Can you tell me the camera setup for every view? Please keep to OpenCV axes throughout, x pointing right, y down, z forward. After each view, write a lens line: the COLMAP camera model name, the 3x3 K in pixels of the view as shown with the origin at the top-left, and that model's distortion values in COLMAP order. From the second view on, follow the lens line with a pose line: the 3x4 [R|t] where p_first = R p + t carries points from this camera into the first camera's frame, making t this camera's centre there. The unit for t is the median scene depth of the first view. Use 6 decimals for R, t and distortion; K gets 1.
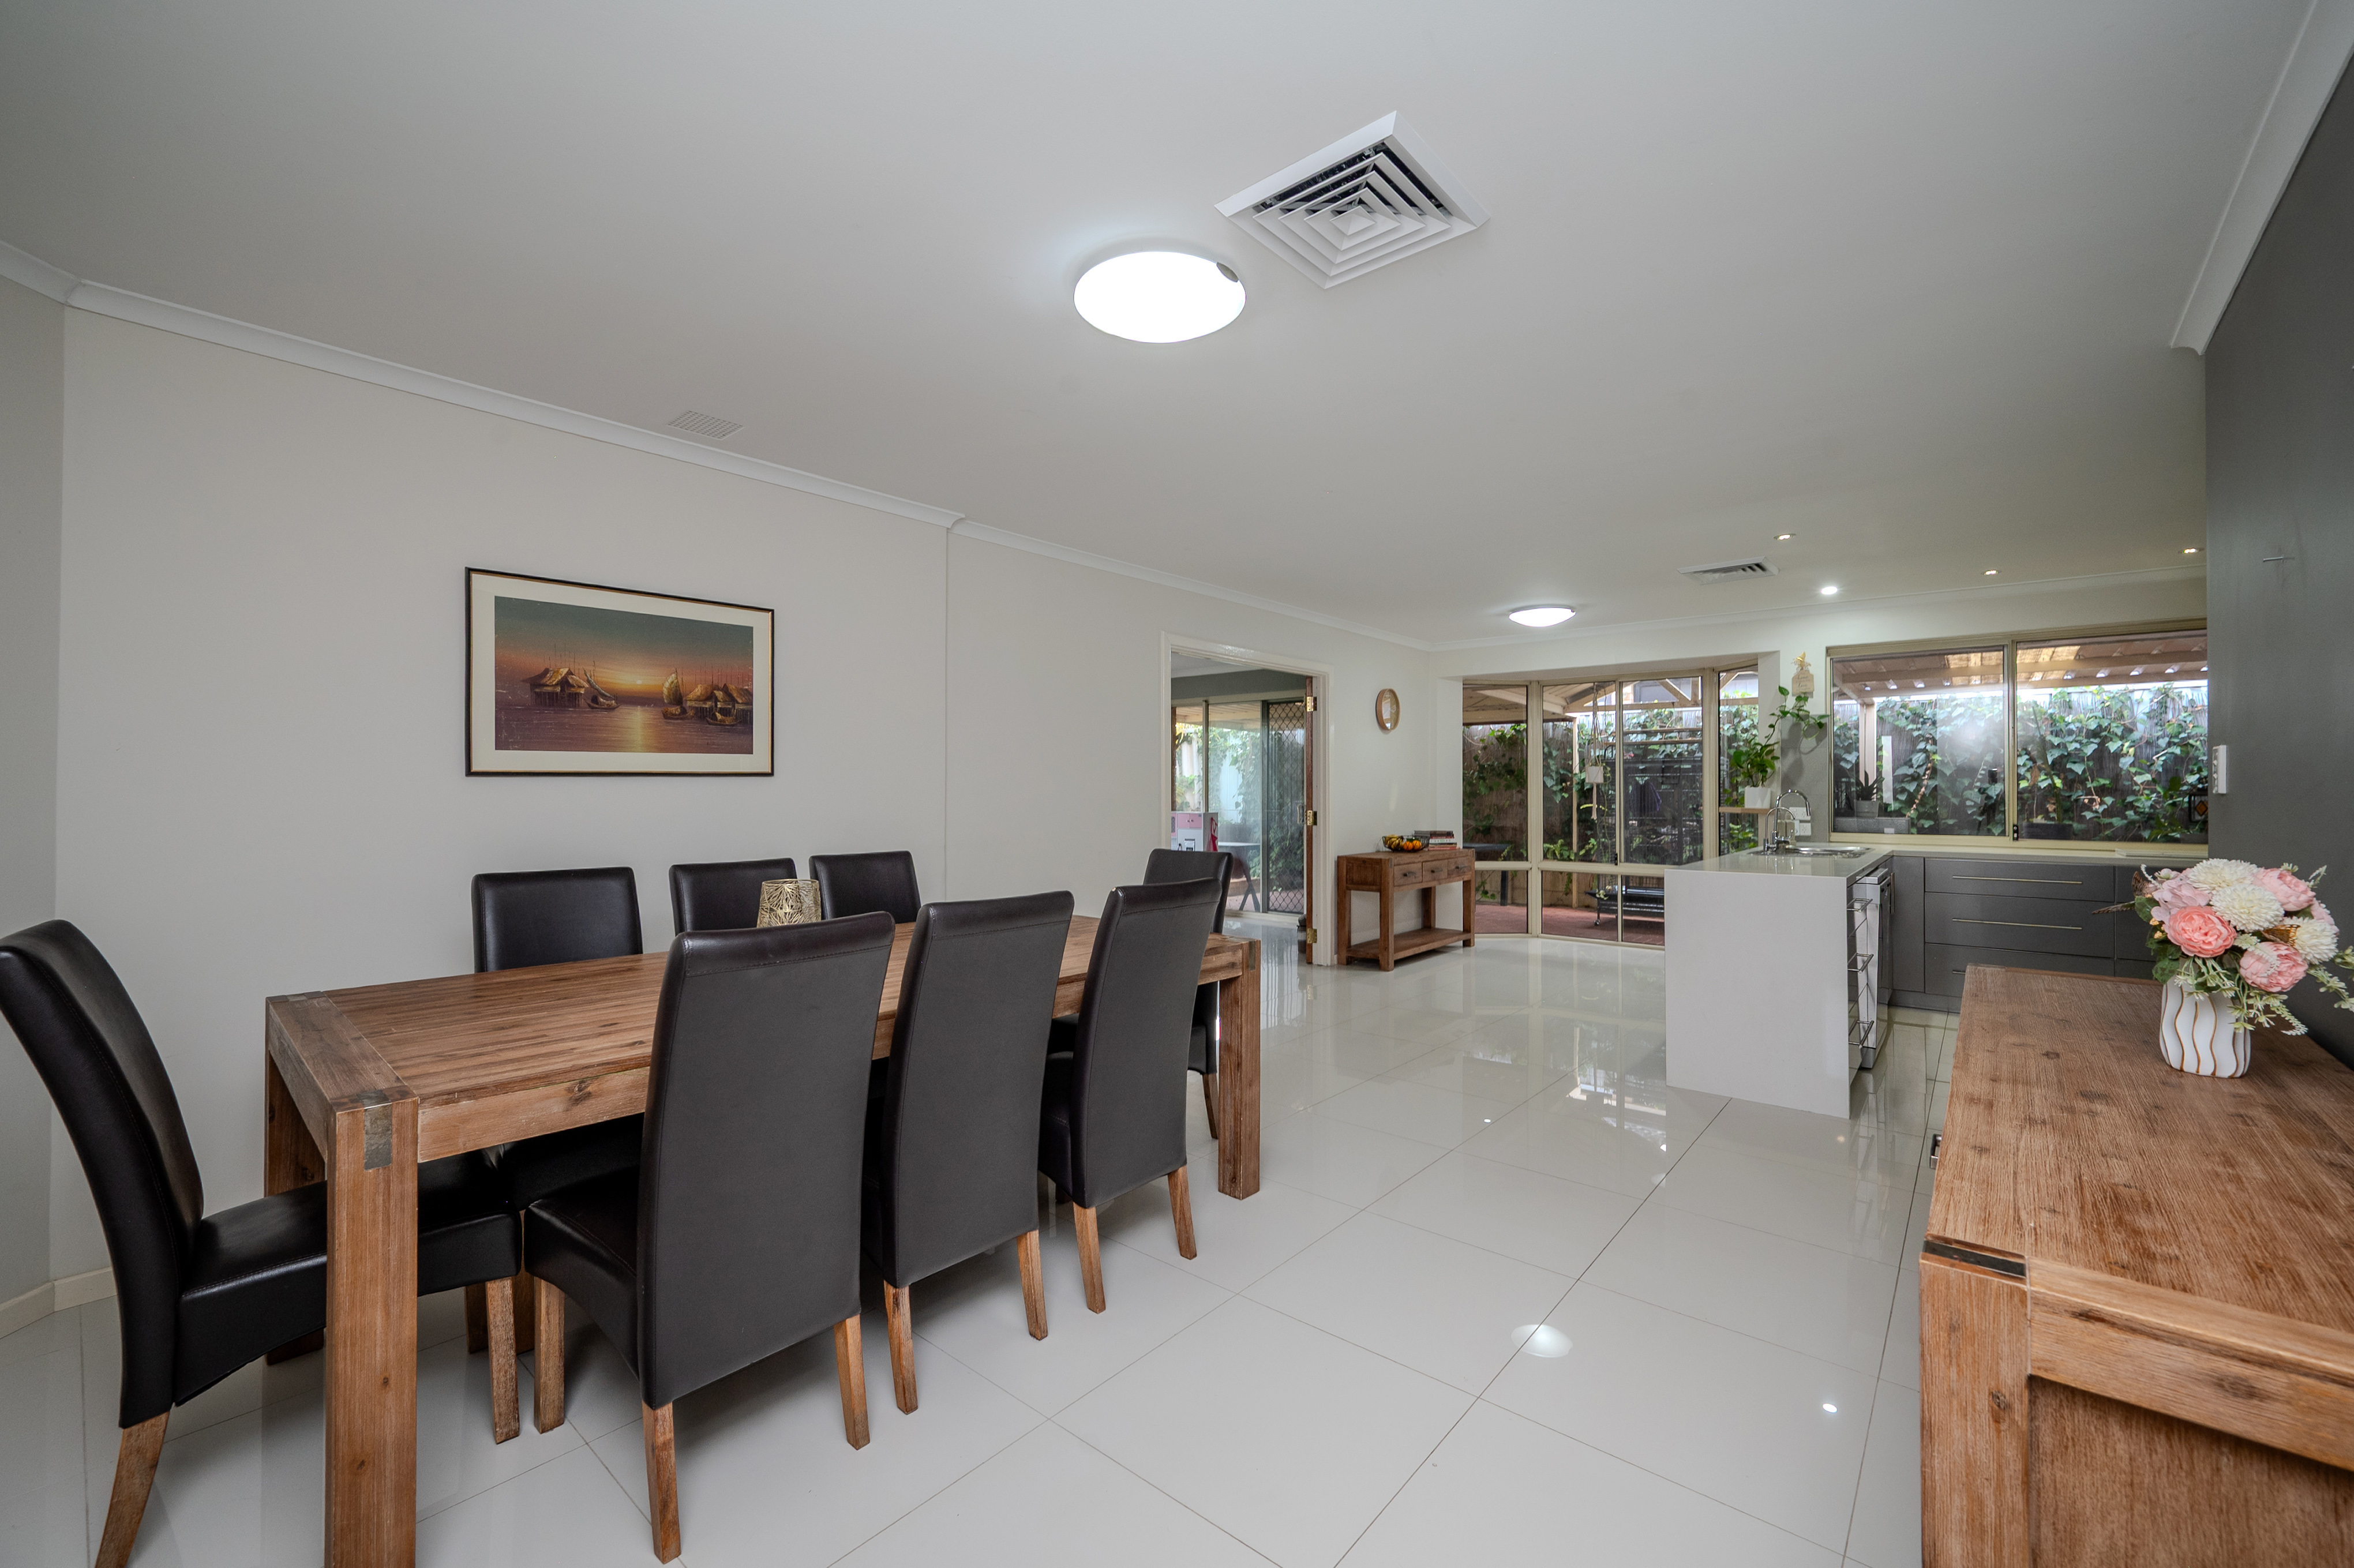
lens RADIAL K [[938.0, 0, 1221.8], [0, 938.0, 785.6], [0, 0, 1]] dist [0.001510, -0.001156]
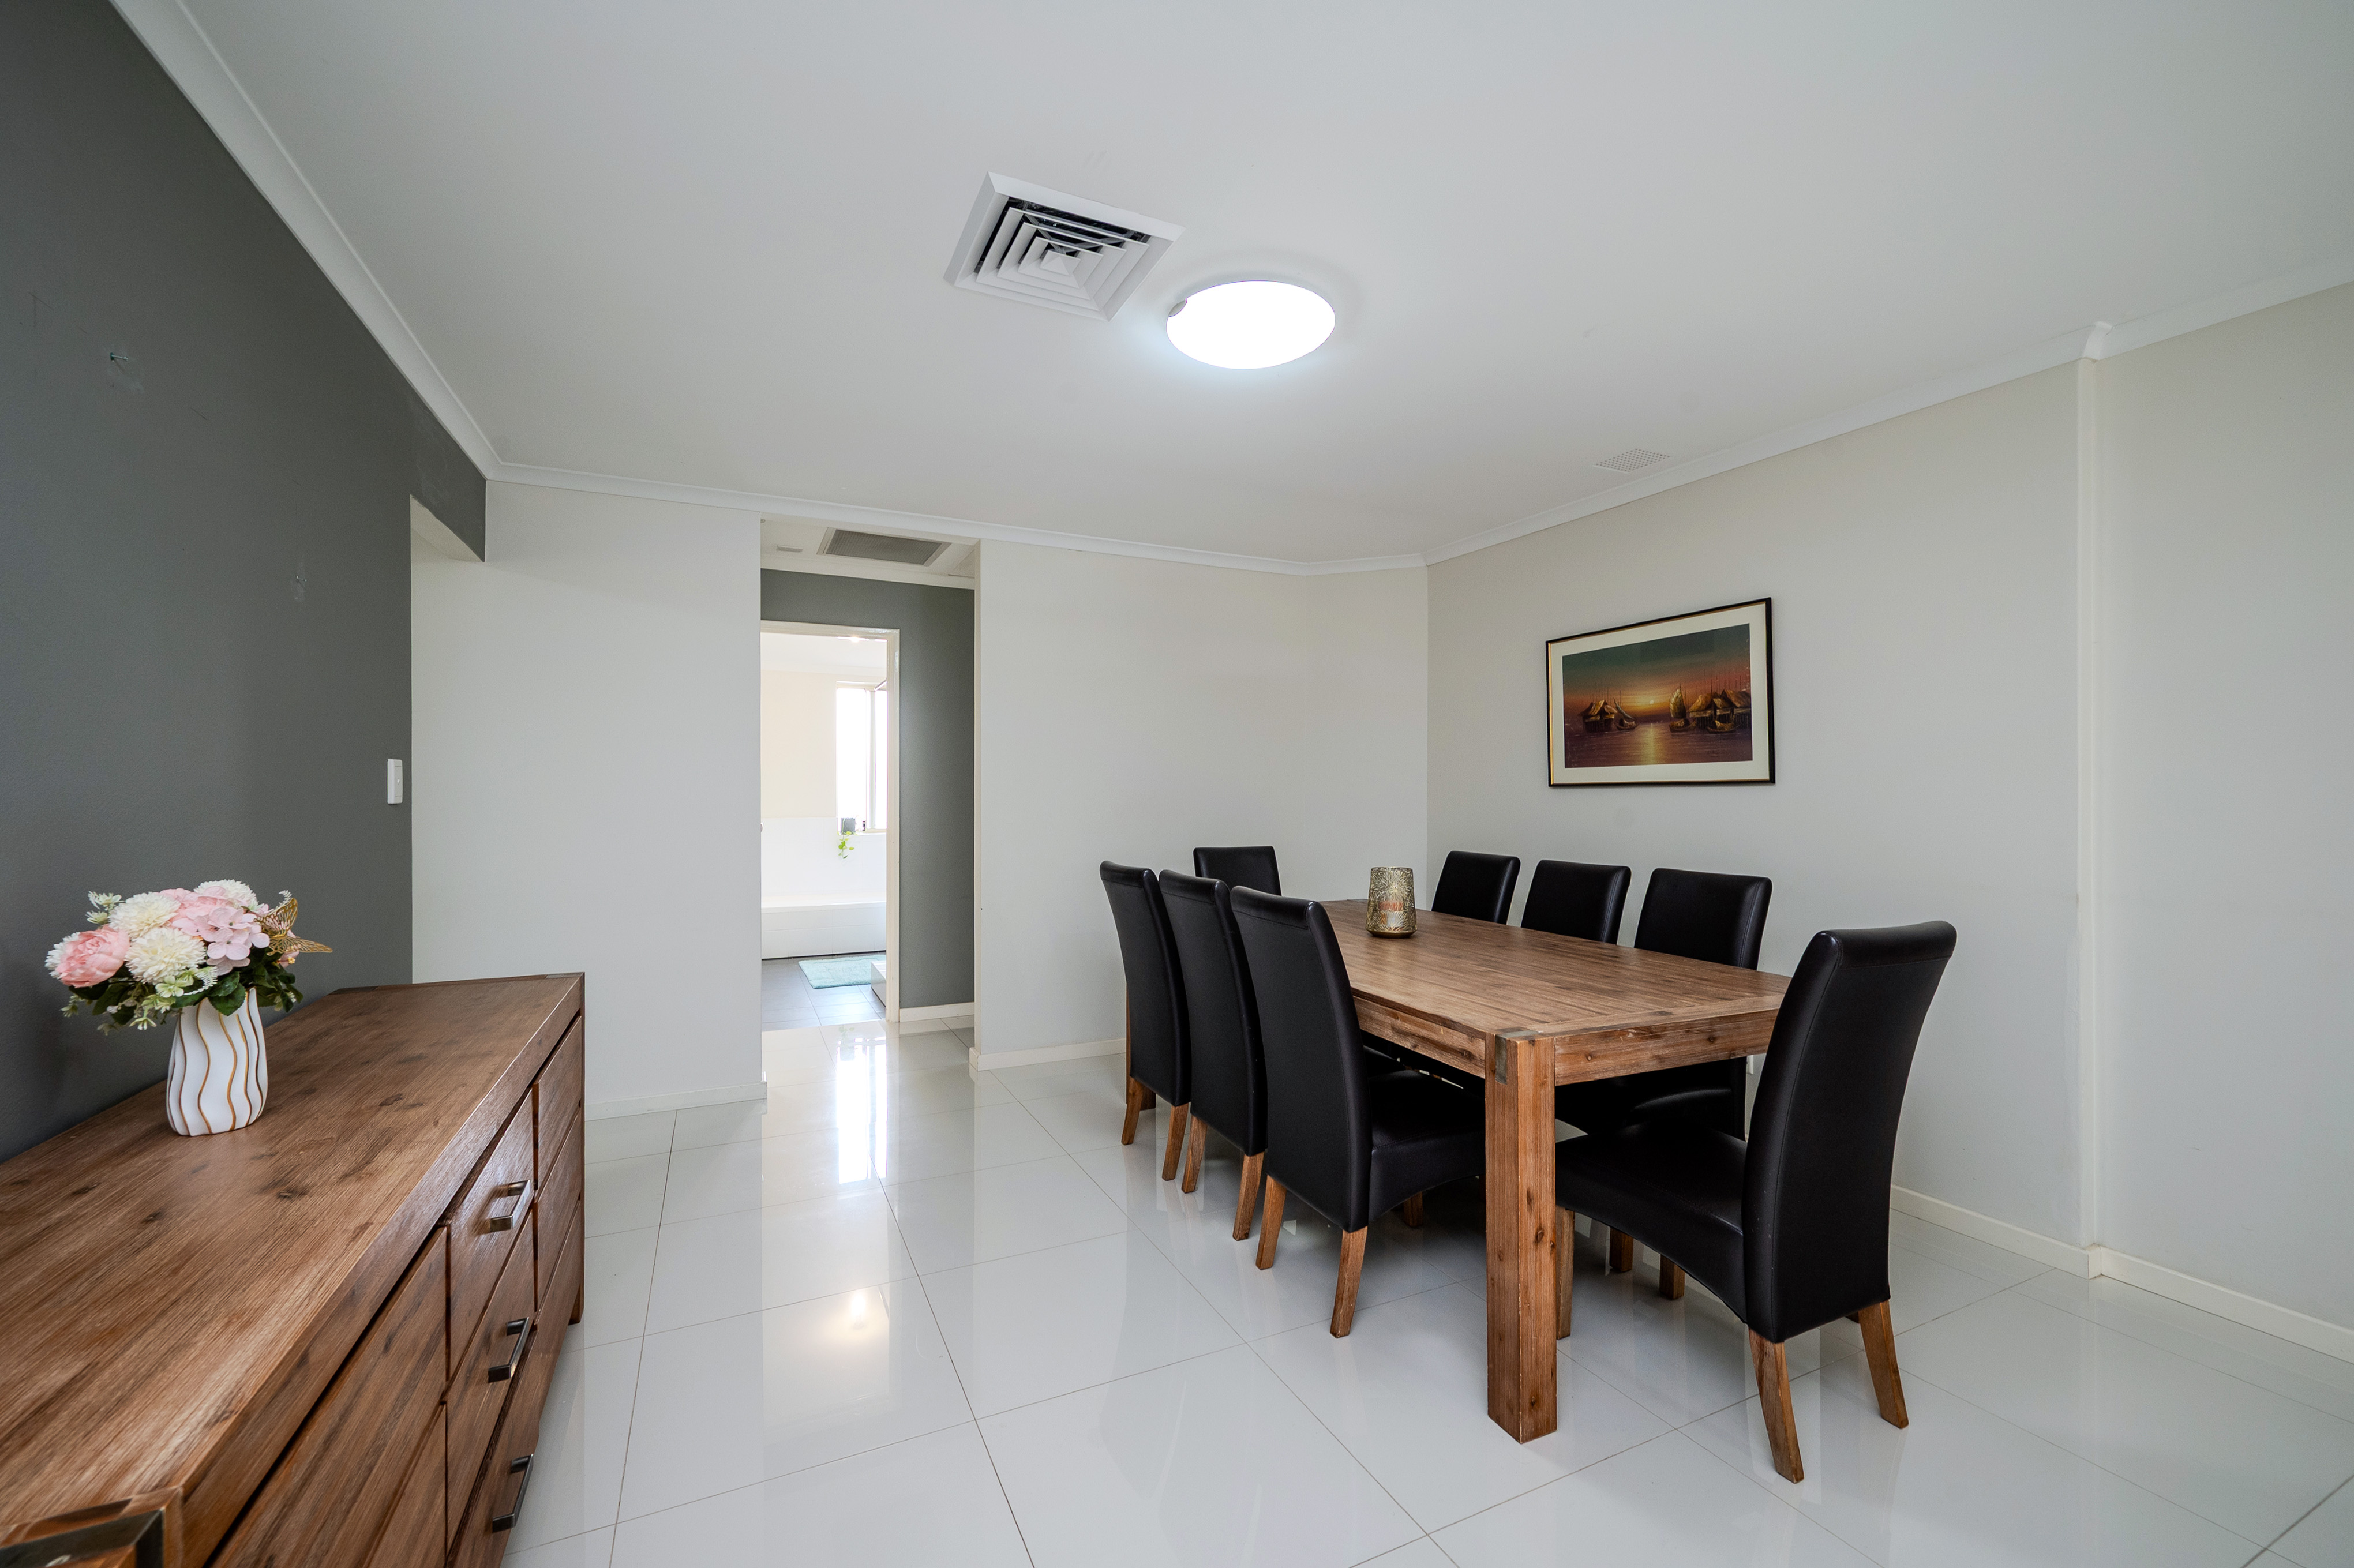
lens RADIAL K [[938.0, 0, 1155.4], [0, 938.0, 786.8], [0, 0, 1]] dist [0.001510, -0.001156]
pose [[-0.421099, 0.000632, -0.907015, 0.630887], [0.010451, 0.999937, -0.004155, -0.009965], [0.906955, -0.011229, -0.421079, 0.904768]]
